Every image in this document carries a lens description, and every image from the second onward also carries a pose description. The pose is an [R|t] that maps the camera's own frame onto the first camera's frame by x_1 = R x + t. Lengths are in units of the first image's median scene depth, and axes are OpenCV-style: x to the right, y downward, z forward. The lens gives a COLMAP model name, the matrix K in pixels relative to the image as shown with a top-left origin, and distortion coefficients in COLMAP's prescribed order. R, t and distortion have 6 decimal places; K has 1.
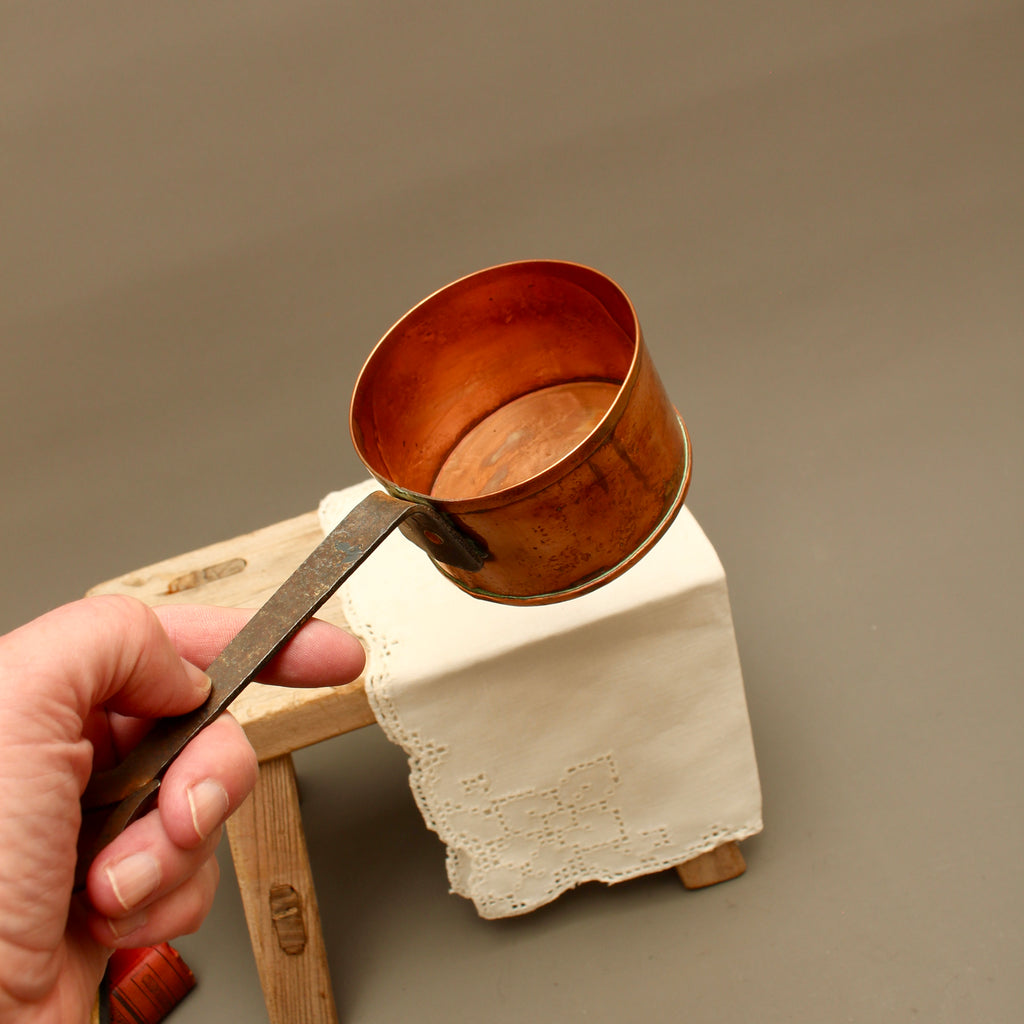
lens RADIAL K [[1288.4, 0, 556.5], [0, 1288.4, 510.9], [0, 0, 1]] dist [-0.138650, 0.080063]
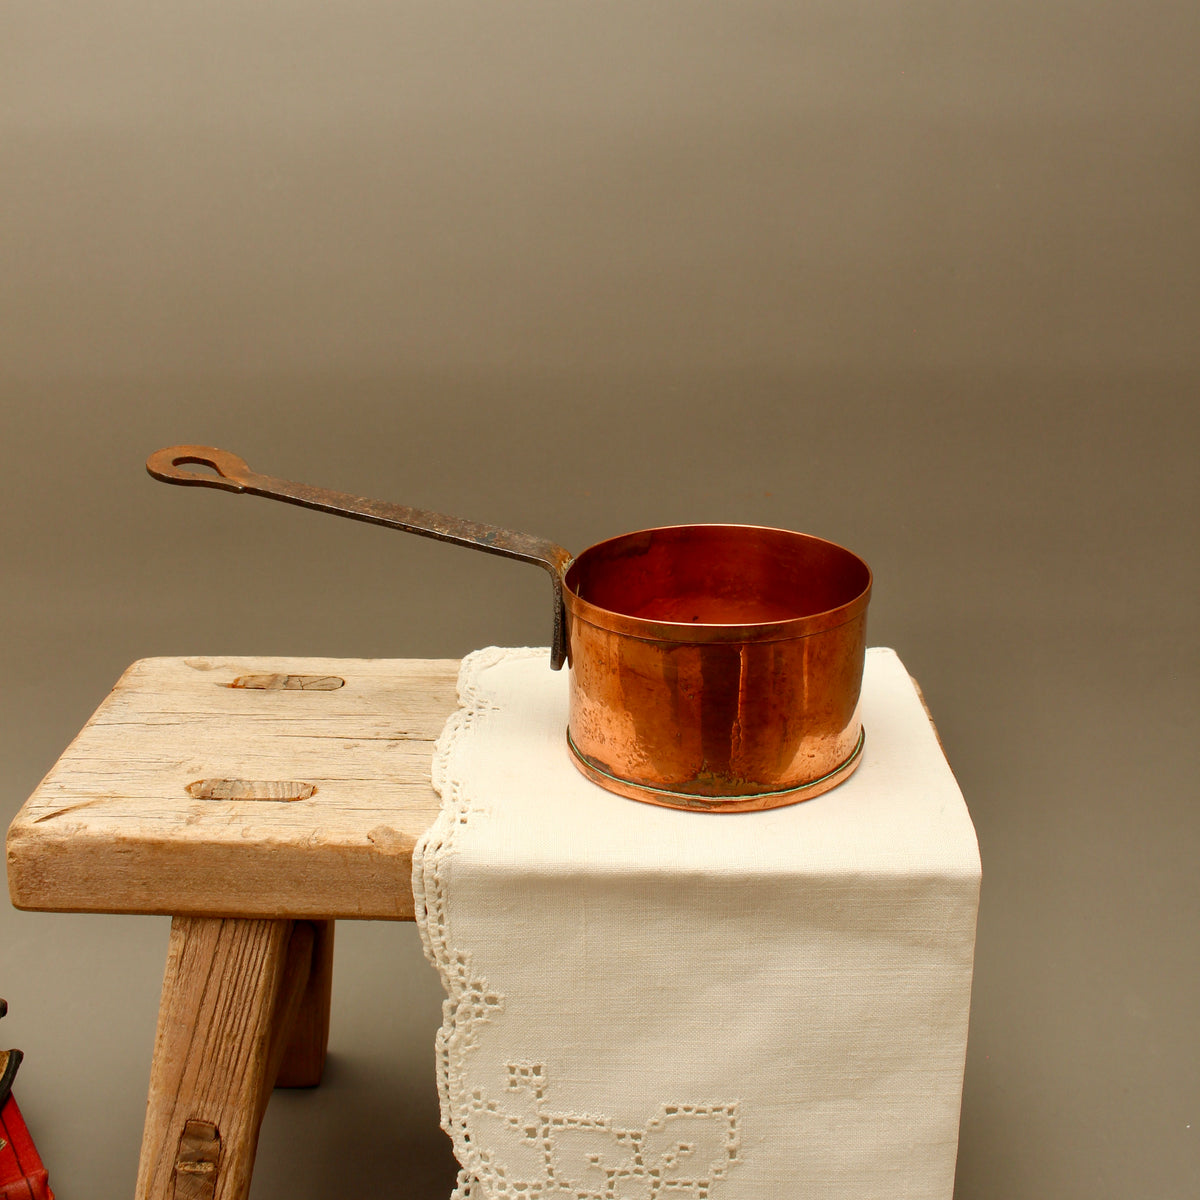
lens RADIAL K [[1509.9, 0, 652.1], [0, 1509.9, 598.7], [0, 0, 1]] dist [-0.138650, 0.080063]
pose [[0.938122, 0.279252, -0.204806, 0.086098], [-0.324735, 0.914819, -0.240109, 0.150613], [0.120310, 0.291760, 0.948895, 0.206536]]
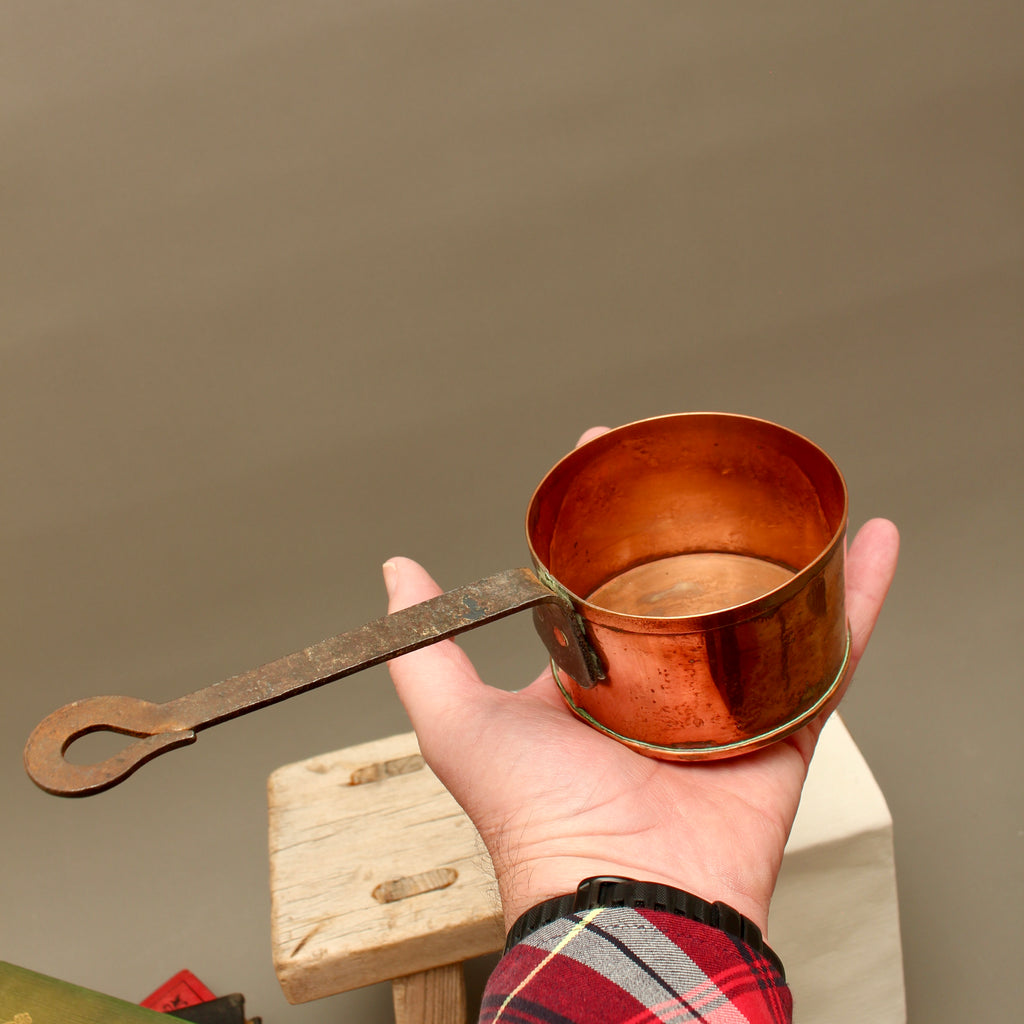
lens RADIAL K [[1288.4, 0, 556.5], [0, 1288.4, 510.9], [0, 0, 1]] dist [-0.138650, 0.080063]
pose [[0.994625, 0.061751, -0.083118, -0.064566], [-0.064684, 0.997358, -0.033060, -0.140978], [0.080857, 0.038258, 0.995991, -0.045313]]
